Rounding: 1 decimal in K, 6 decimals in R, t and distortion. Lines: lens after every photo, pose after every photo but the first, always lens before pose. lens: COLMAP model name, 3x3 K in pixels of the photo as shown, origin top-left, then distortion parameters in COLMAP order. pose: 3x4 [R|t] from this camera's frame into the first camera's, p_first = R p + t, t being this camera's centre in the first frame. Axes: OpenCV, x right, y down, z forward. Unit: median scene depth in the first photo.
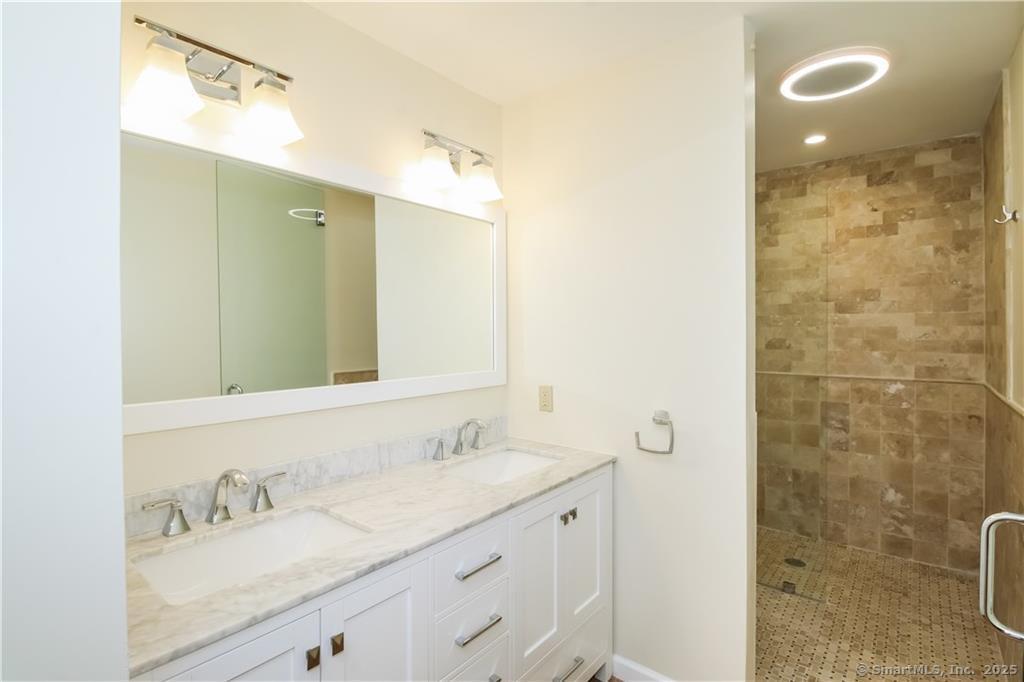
lens RADIAL K [[500.4, 0, 512.5], [0, 500.4, 336.9], [0, 0, 1]] dist [-0.000448, -0.002131]
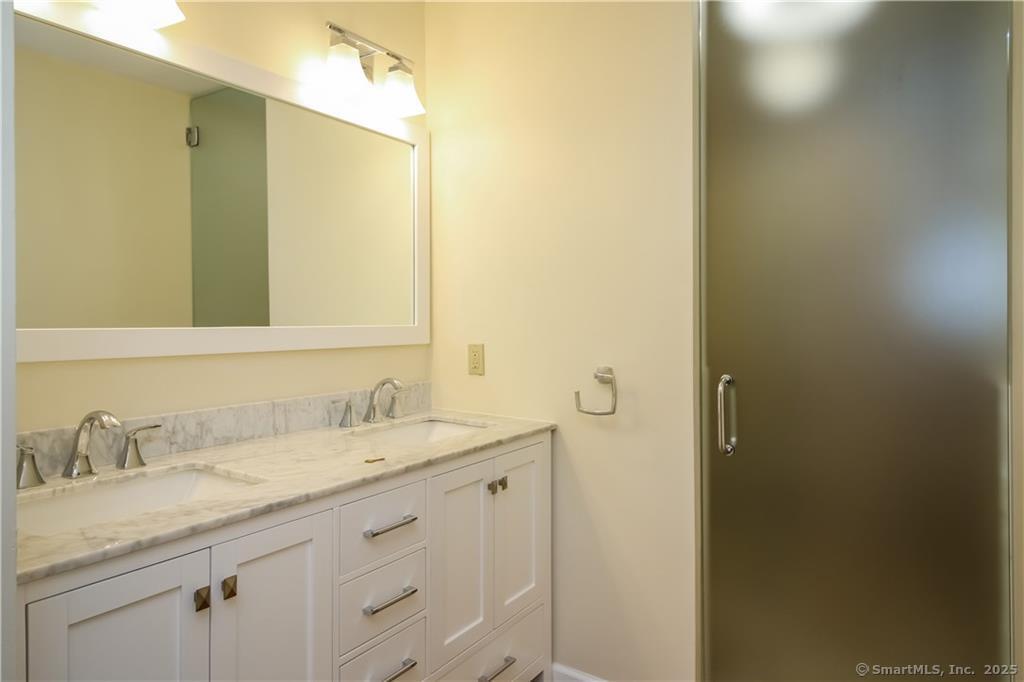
lens RADIAL K [[651.7, 0, 512.5], [0, 651.7, 342.7], [0, 0, 1]] dist [0.010203, 0.011072]
pose [[0.995035, 0.011240, 0.098886, 0.023662], [-0.015043, 0.999172, 0.037791, 0.068229], [-0.098380, -0.039091, 0.994381, -0.129866]]
